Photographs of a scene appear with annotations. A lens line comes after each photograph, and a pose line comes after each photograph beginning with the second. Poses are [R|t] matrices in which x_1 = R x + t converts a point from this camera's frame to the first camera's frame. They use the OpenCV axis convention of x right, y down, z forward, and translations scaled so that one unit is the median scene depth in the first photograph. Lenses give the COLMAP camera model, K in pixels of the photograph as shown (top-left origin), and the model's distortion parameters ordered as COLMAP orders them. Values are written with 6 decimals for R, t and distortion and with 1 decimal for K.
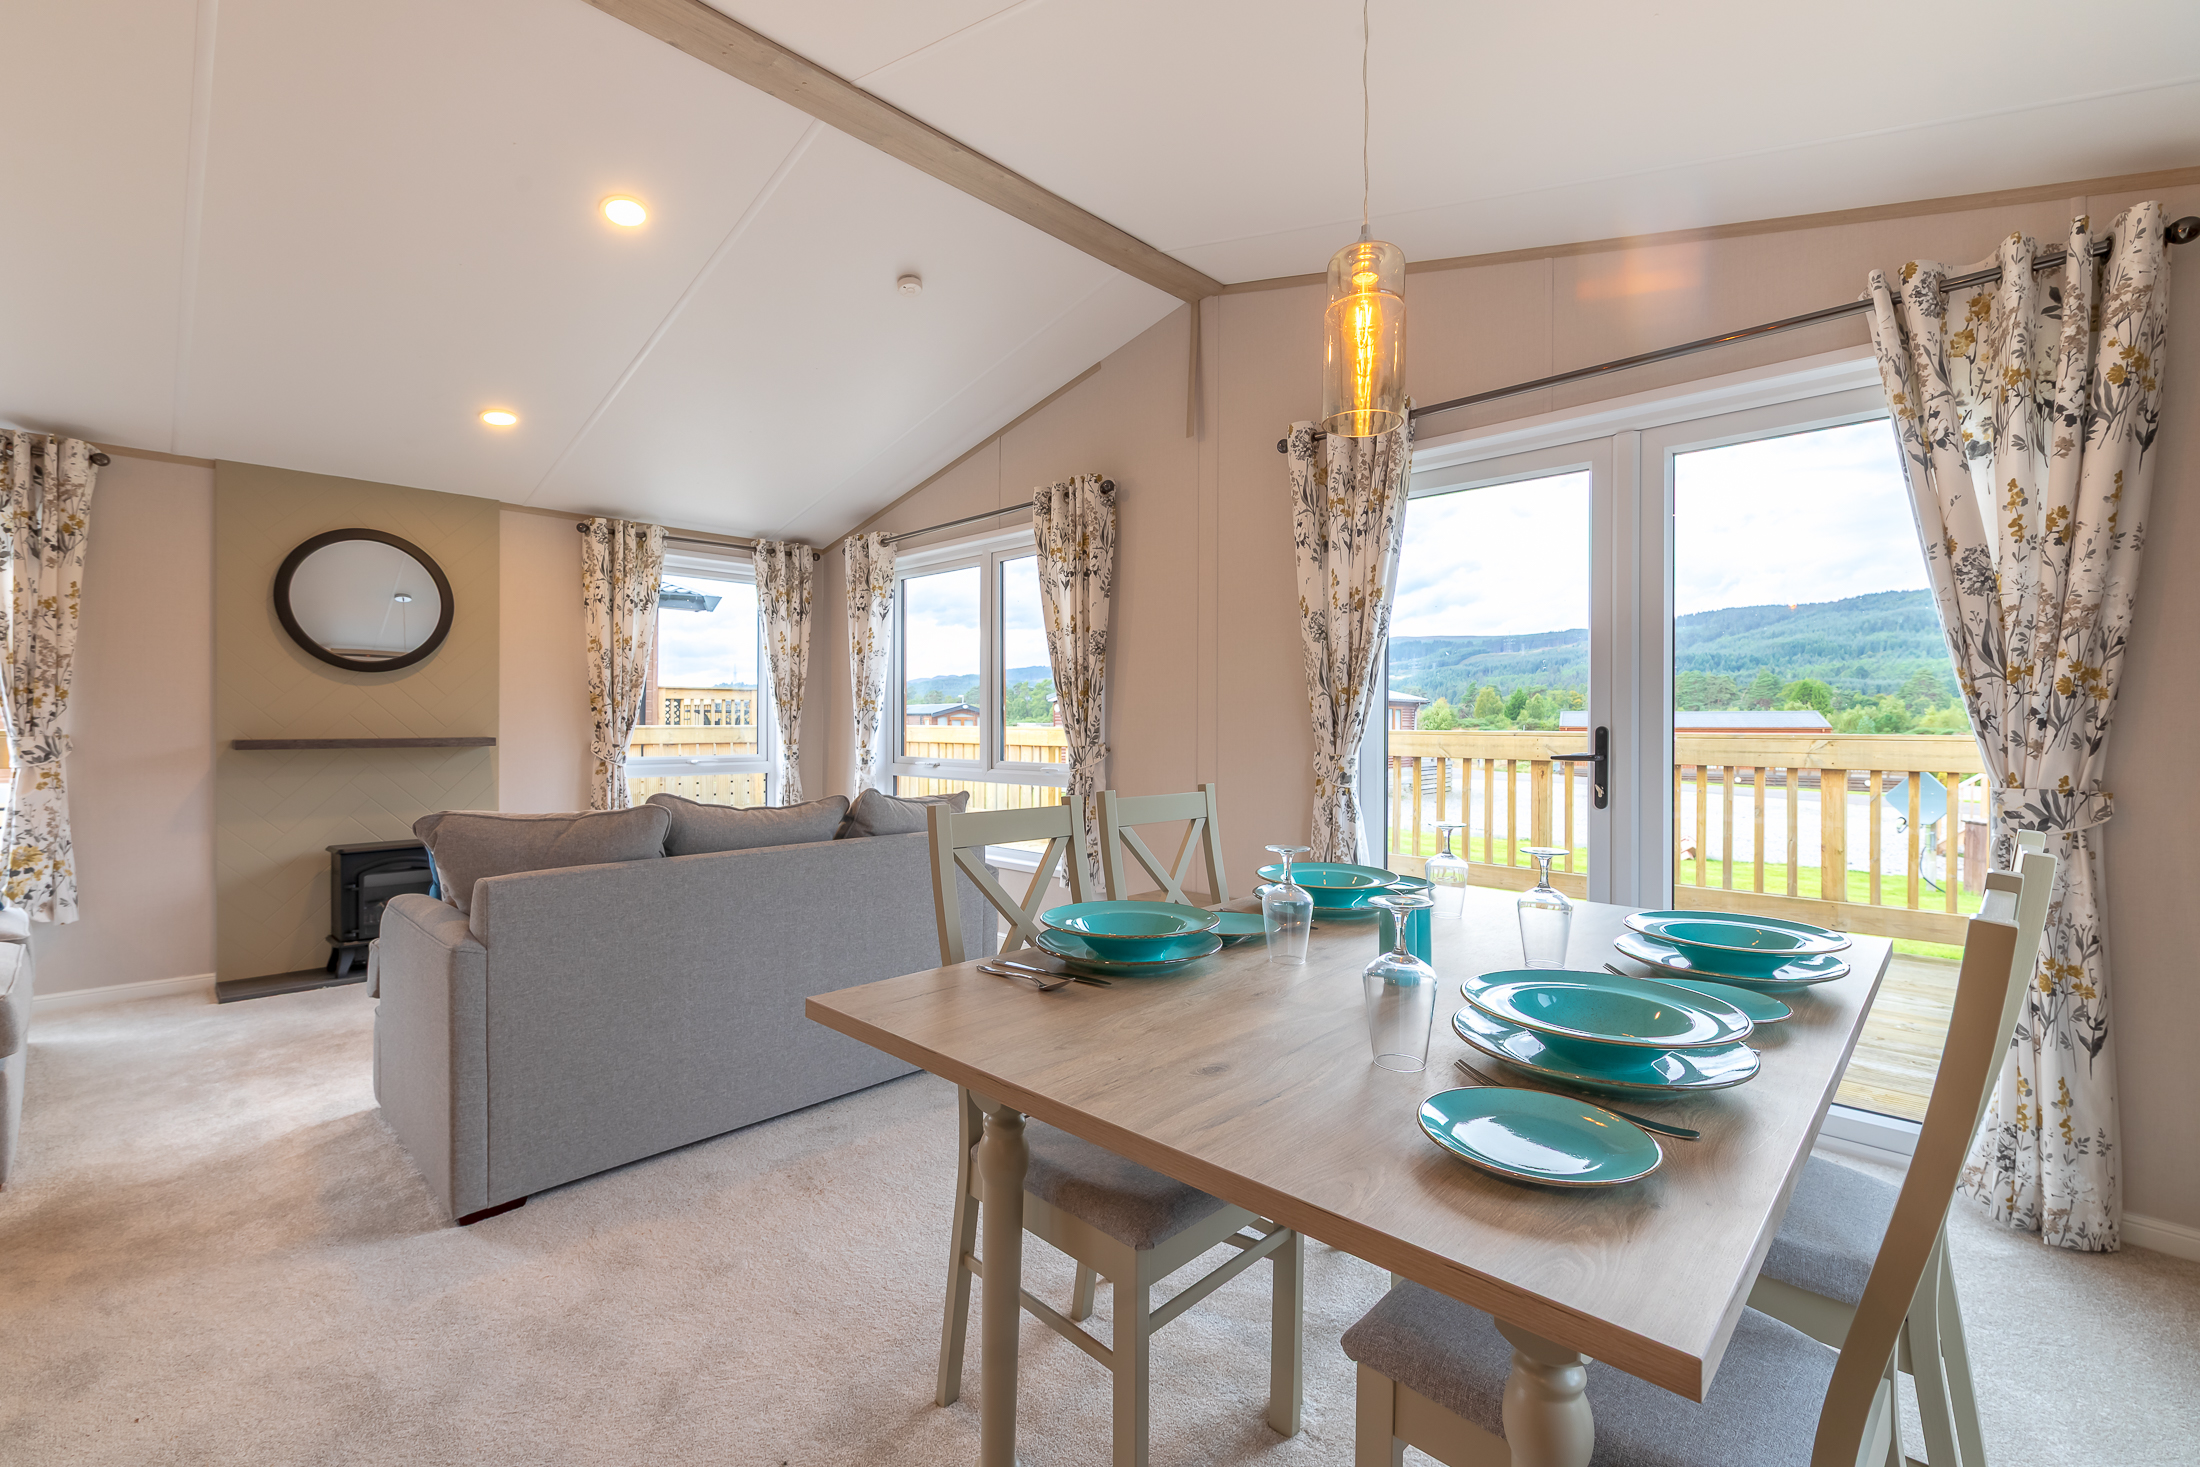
lens RADIAL K [[934.3, 0, 1093.9], [0, 934.3, 723.0], [0, 0, 1]] dist [-0.000182, -0.000545]
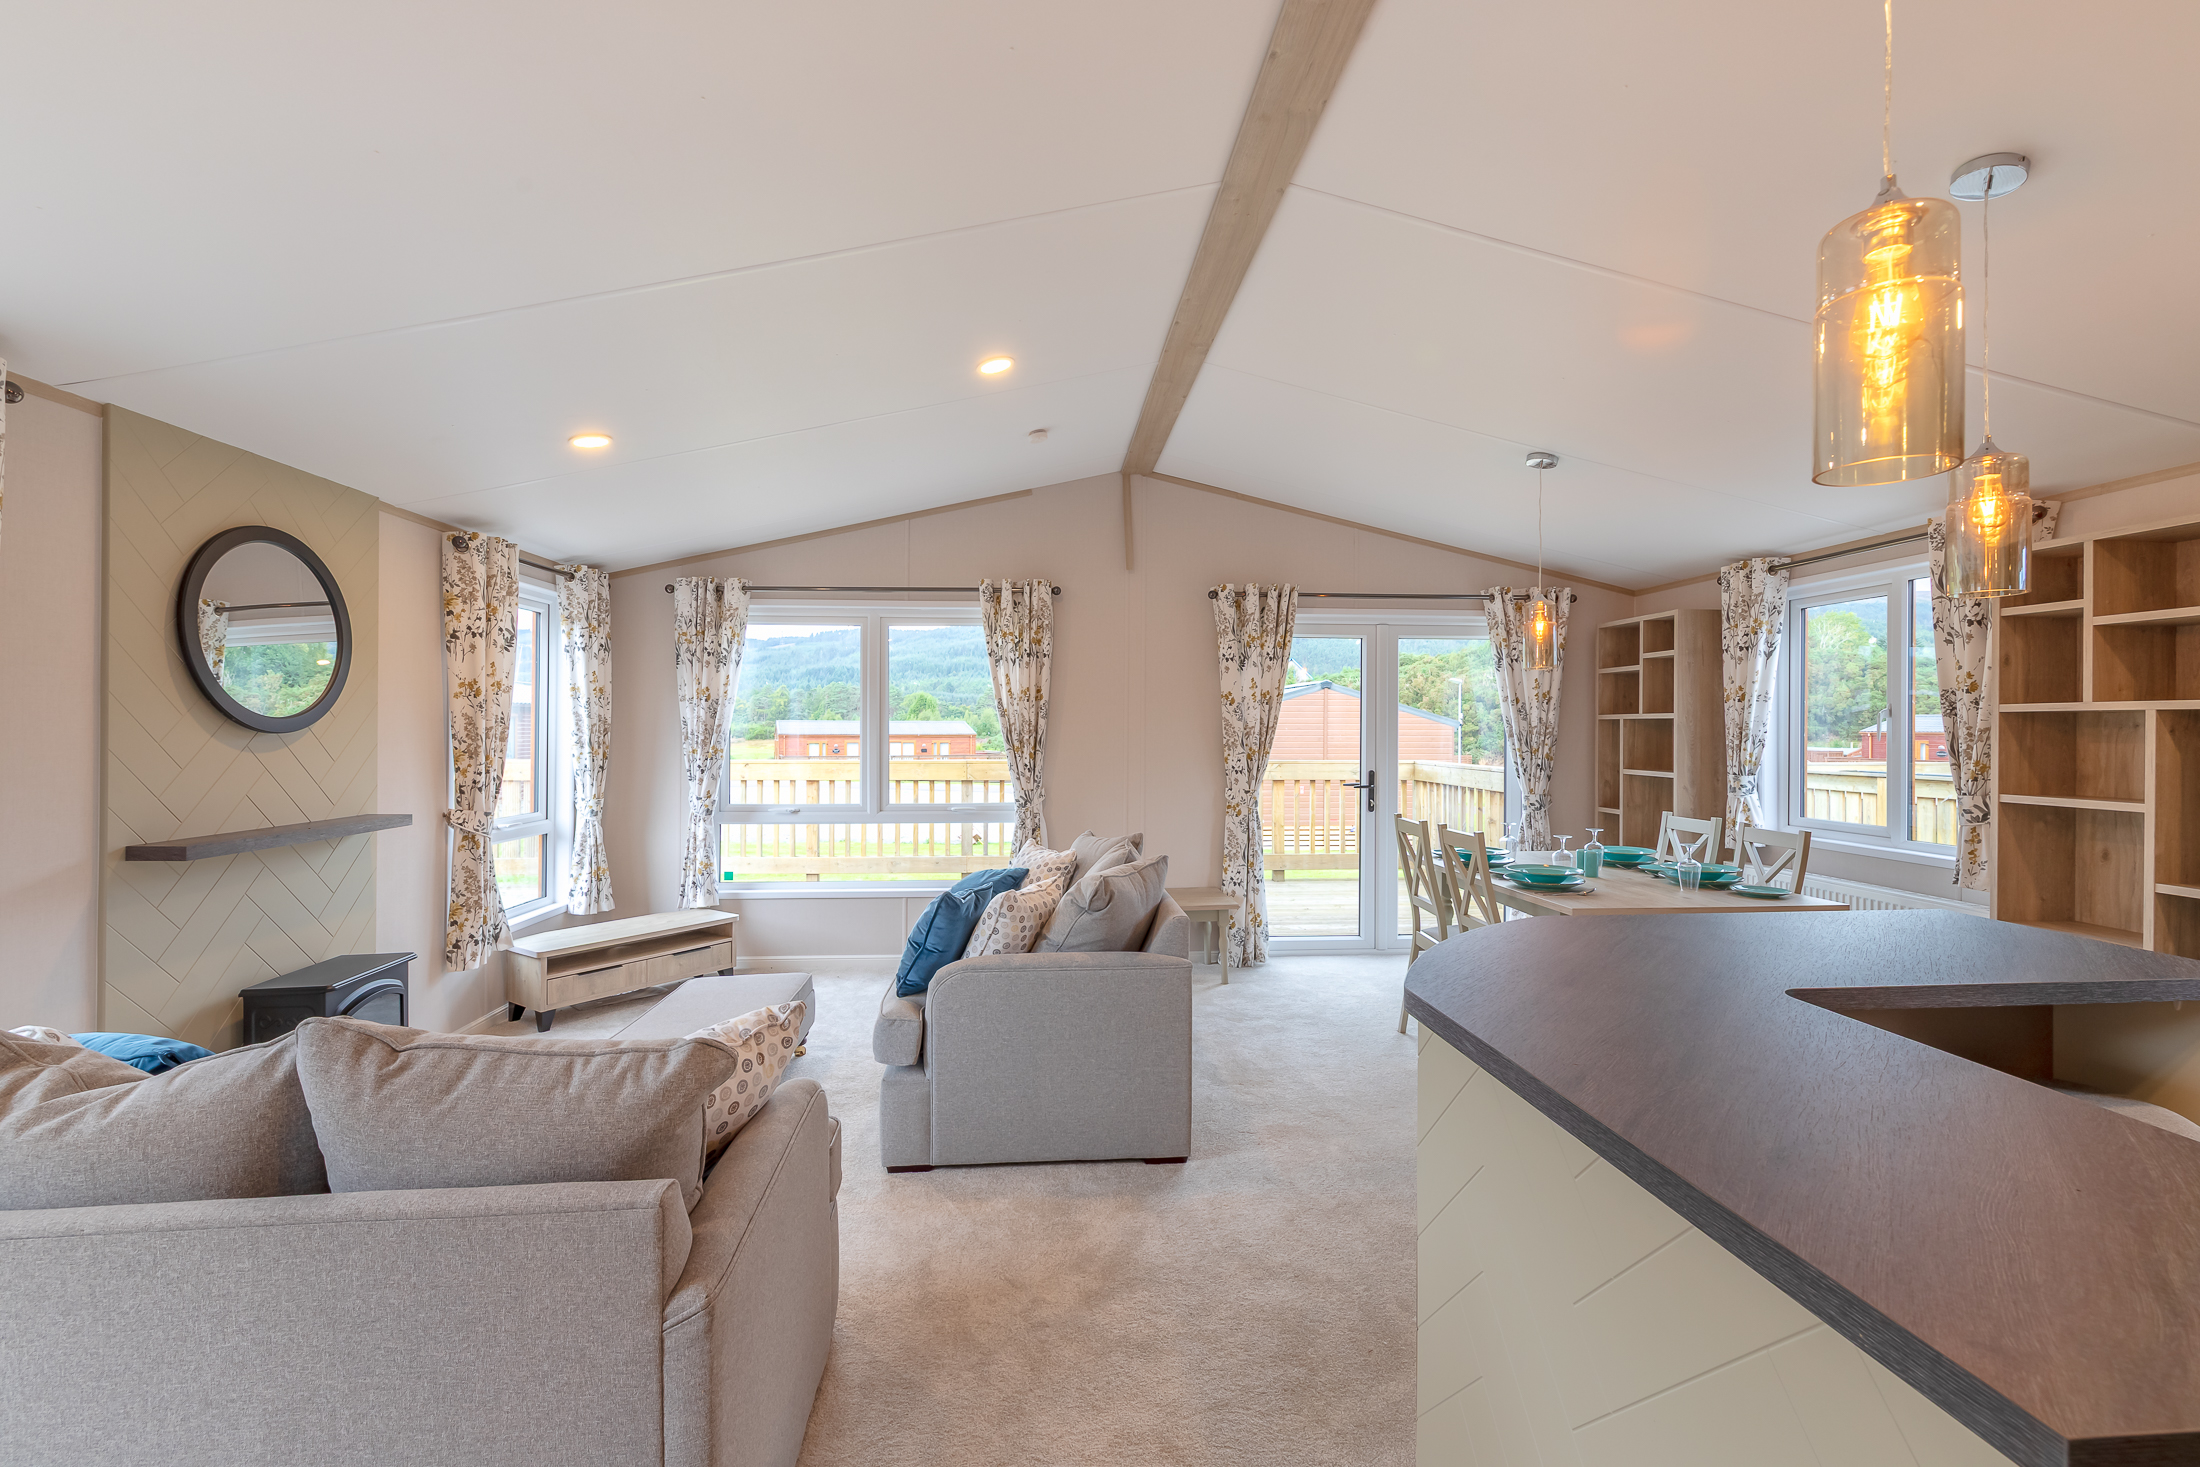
lens RADIAL K [[939.5, 0, 1096.5], [0, 939.5, 724.4], [0, 0, 1]] dist [-0.000847, -0.000867]
pose [[0.664132, 0.001919, 0.747613, -0.934965], [0.000465, 0.999995, -0.002980, -0.061524], [-0.747615, 0.002327, 0.664128, 0.079083]]
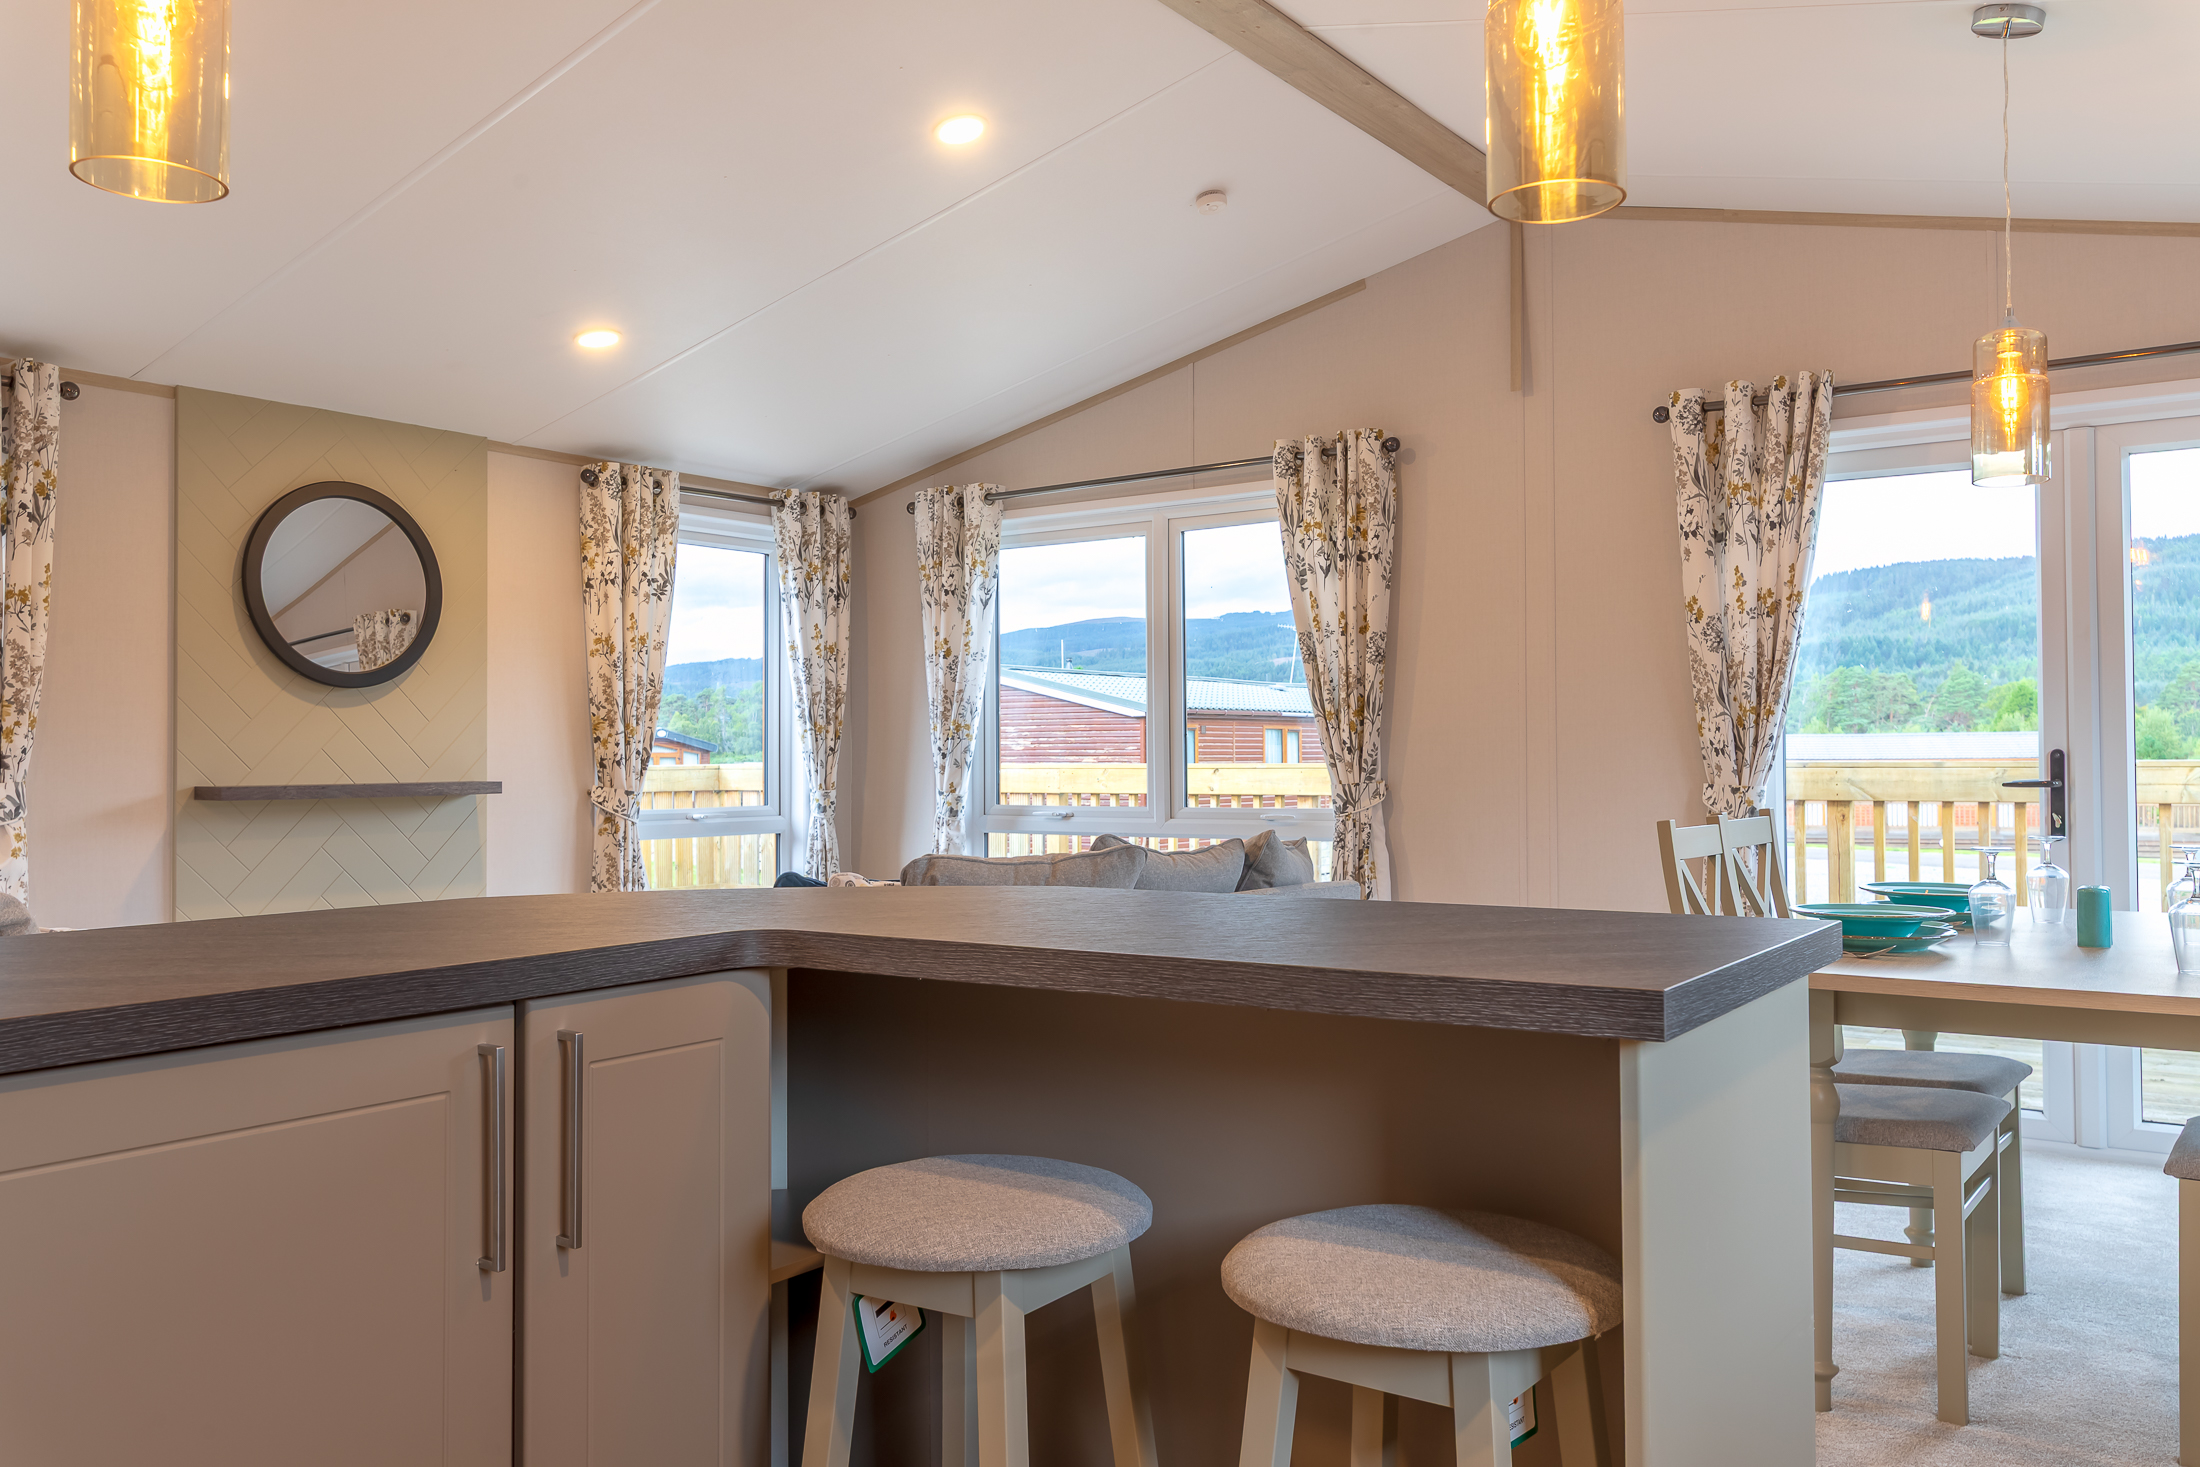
lens RADIAL K [[1685.1, 0, 1097.8], [0, 1685.1, 726.0], [0, 0, 1]] dist [-0.001250, 0.000821]
pose [[0.988627, -0.006082, 0.150267, -0.434099], [0.009186, 0.999758, -0.019973, 0.003813], [-0.150109, 0.021126, 0.988444, -0.331822]]
